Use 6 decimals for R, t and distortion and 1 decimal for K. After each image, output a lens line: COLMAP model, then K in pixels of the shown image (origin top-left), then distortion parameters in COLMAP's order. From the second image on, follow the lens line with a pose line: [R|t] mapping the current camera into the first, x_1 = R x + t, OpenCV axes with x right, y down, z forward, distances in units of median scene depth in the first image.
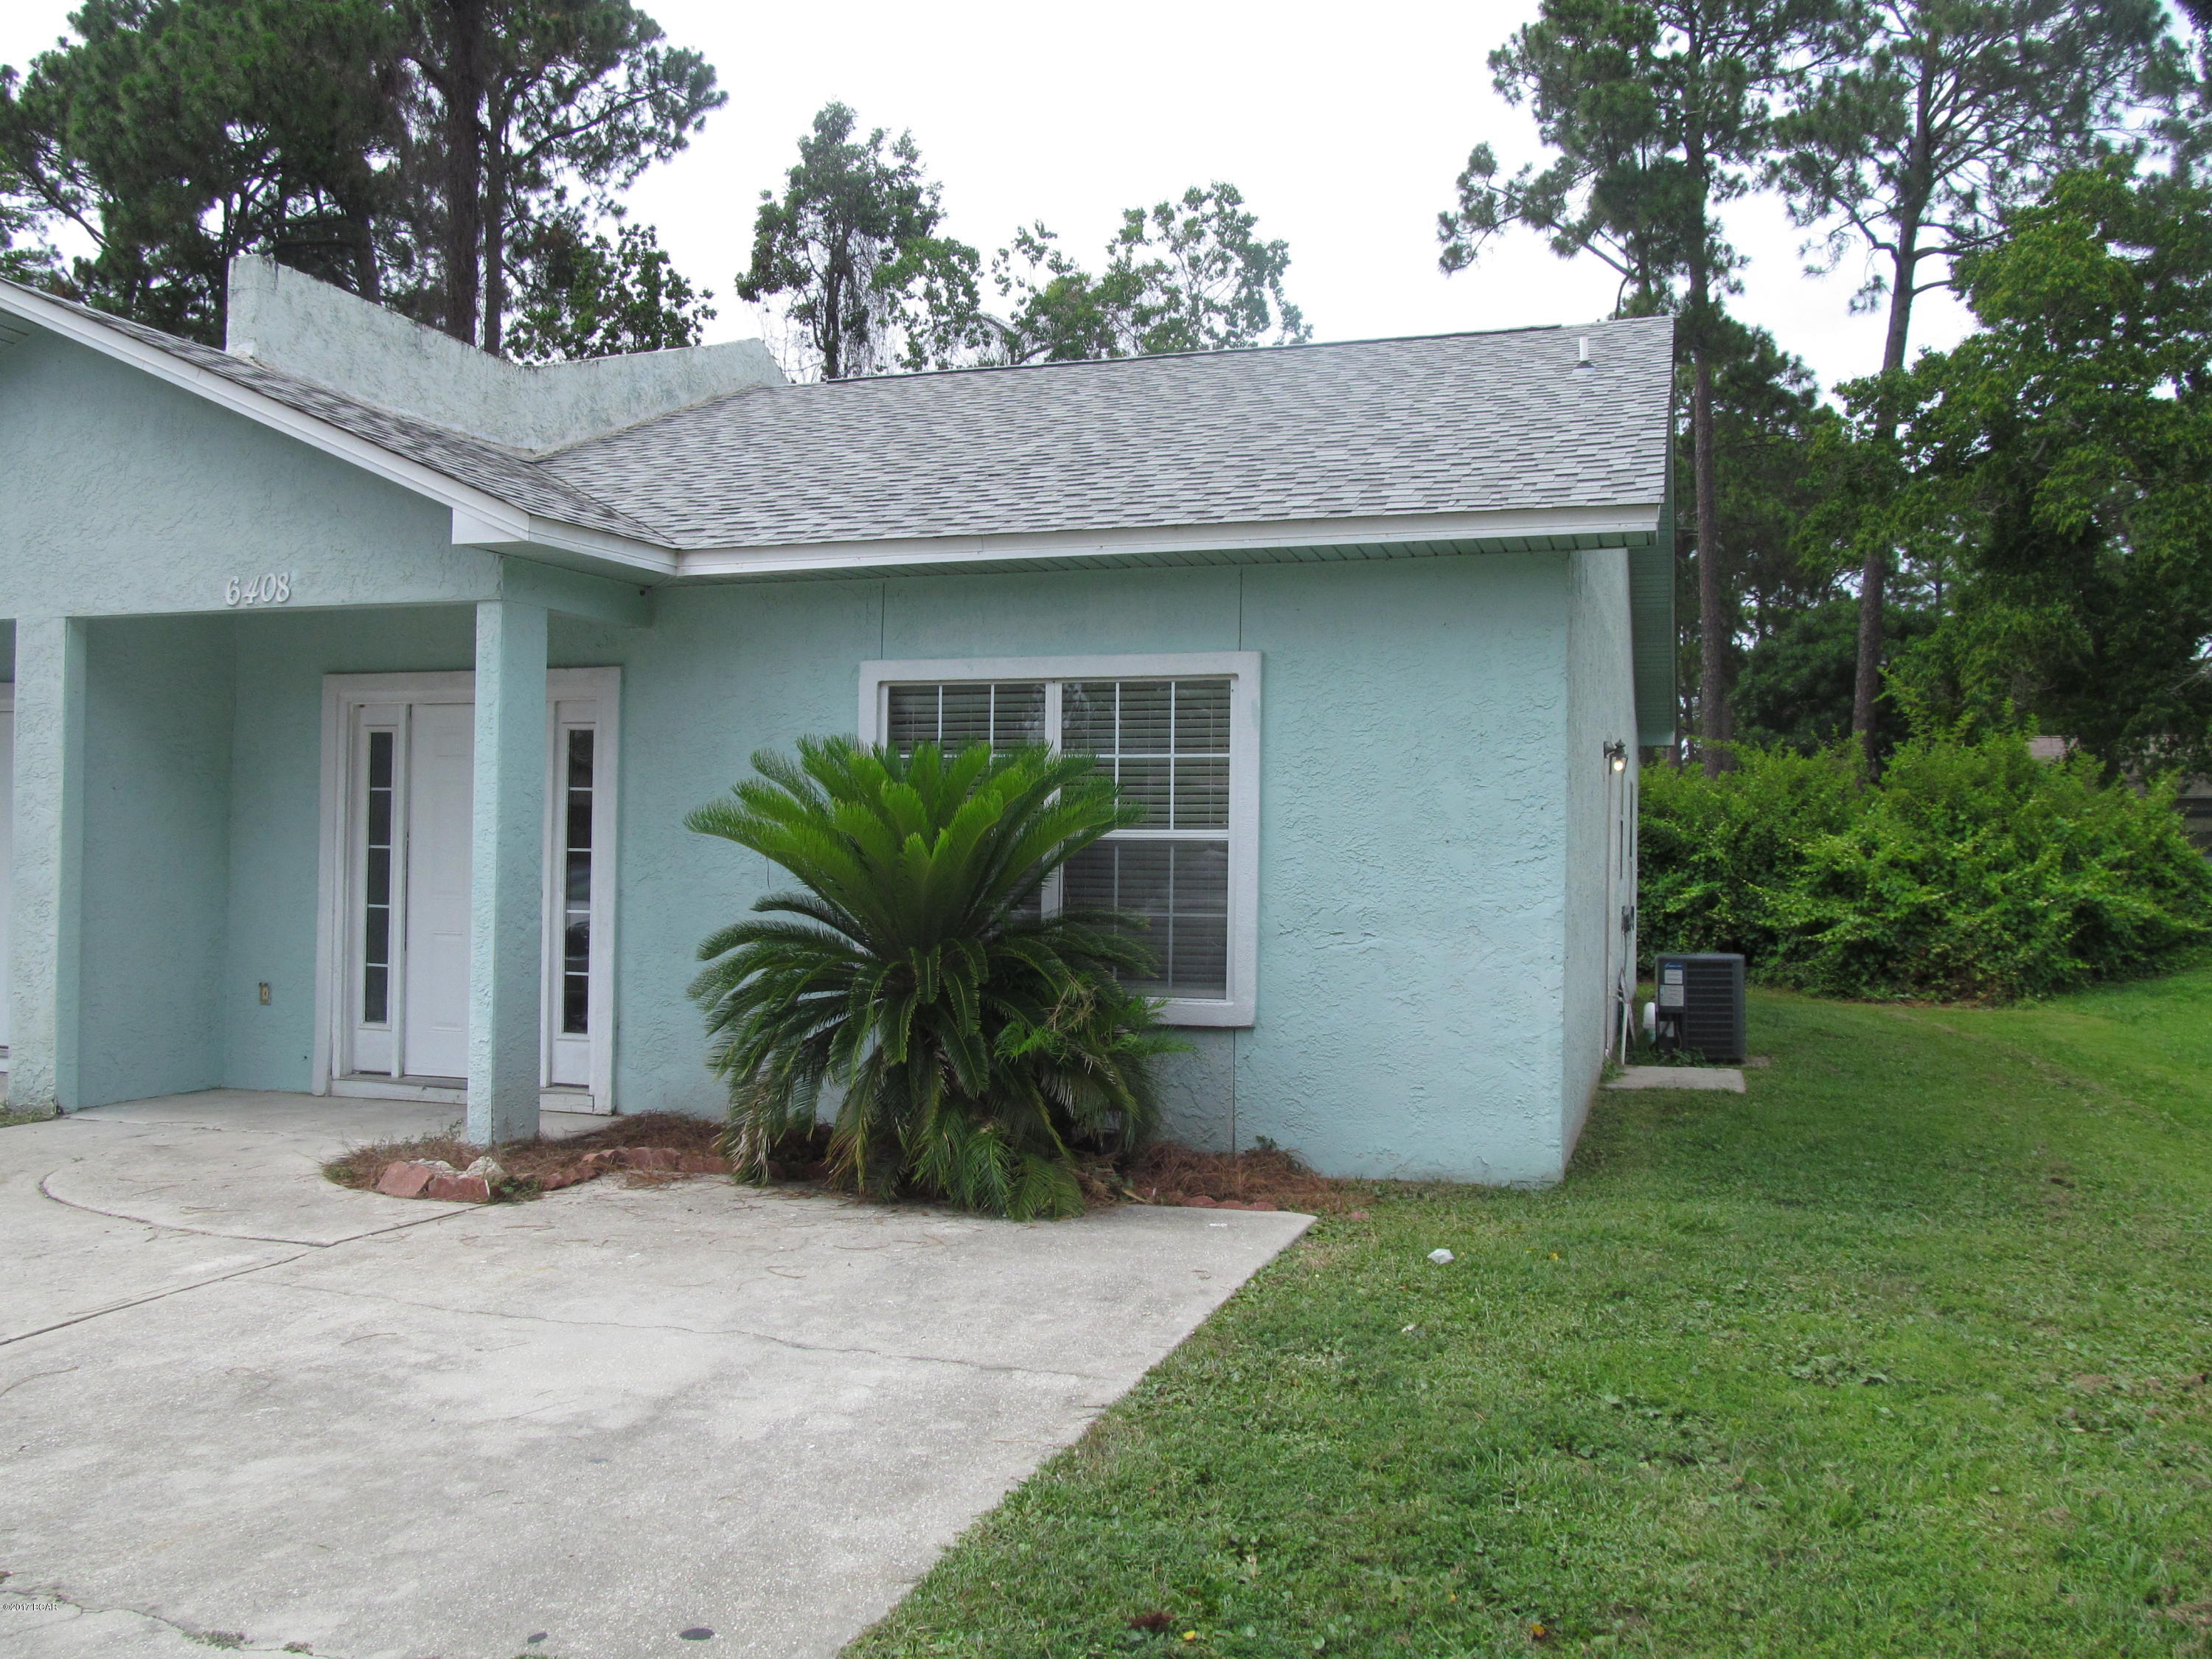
lens RADIAL K [[1834.8, 0, 1102.7], [0, 1834.8, 738.3], [0, 0, 1]] dist [-0.066402, 0.028730]
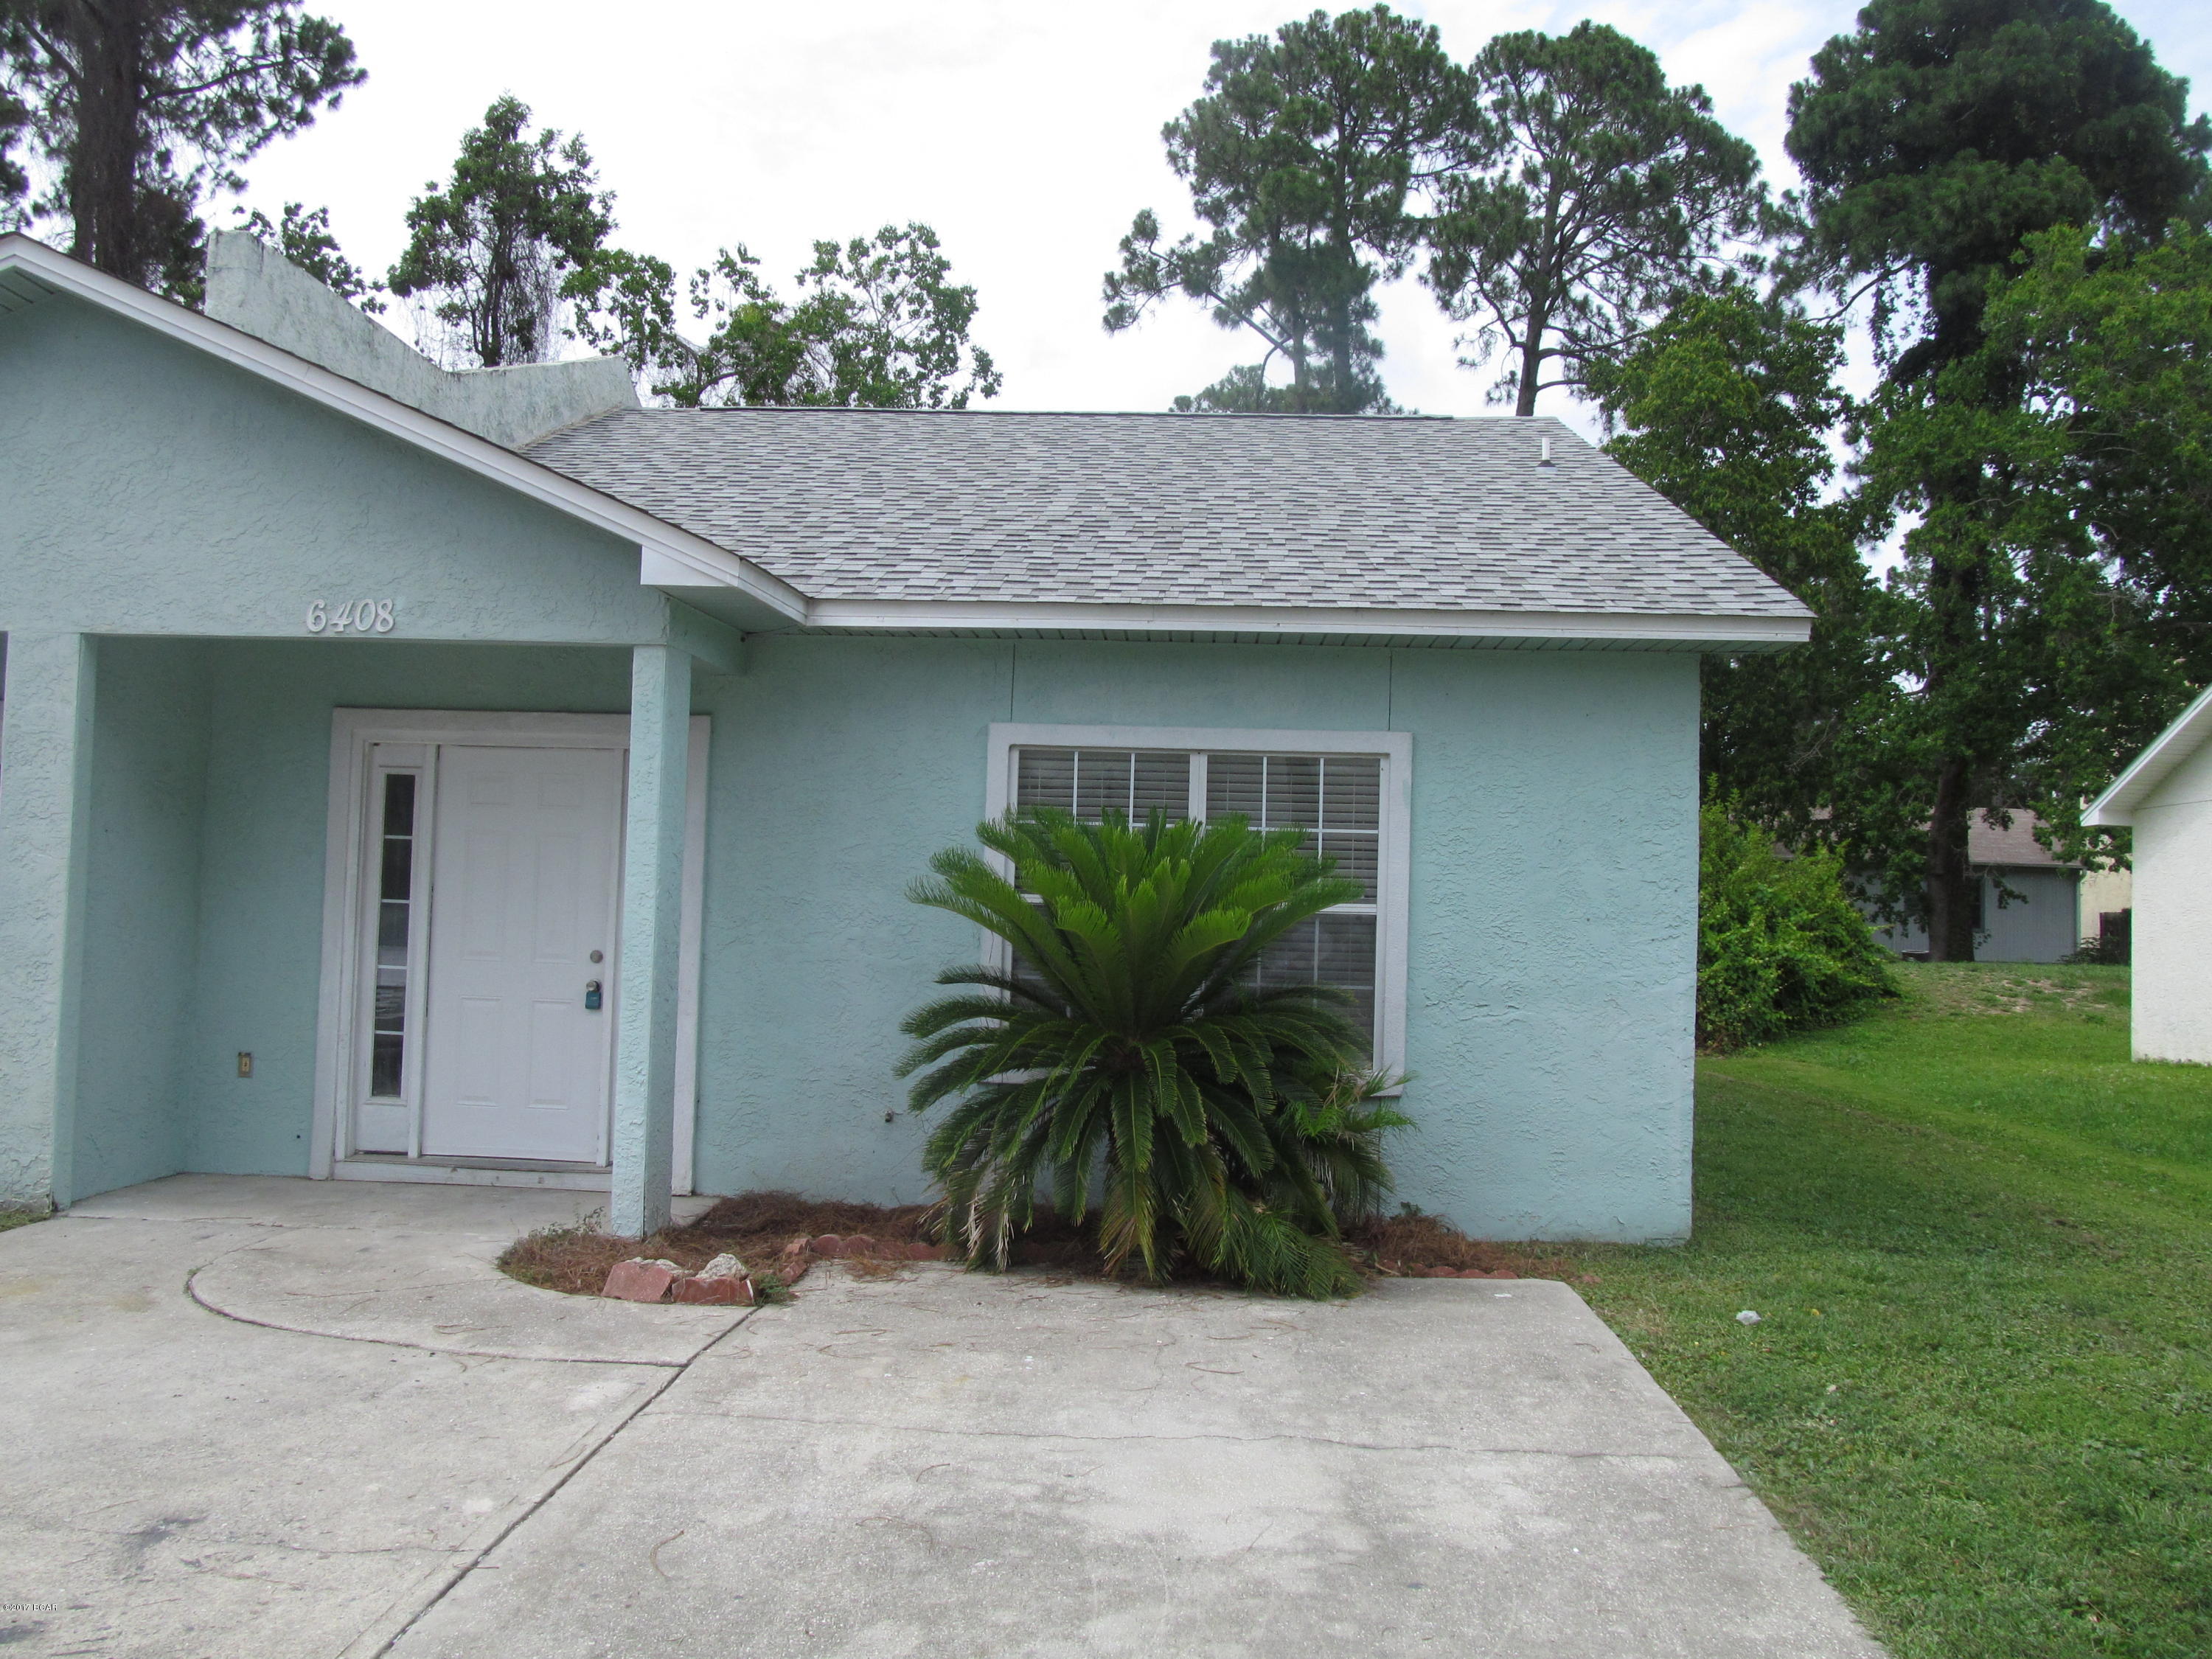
lens RADIAL K [[1834.8, 0, 1080.7], [0, 1834.8, 733.4], [0, 0, 1]] dist [-0.066402, 0.028730]
pose [[0.966808, 0.038585, 0.252576, -0.328779], [-0.033581, 0.999145, -0.024096, -0.014517], [-0.253290, 0.014814, 0.967277, 0.042766]]
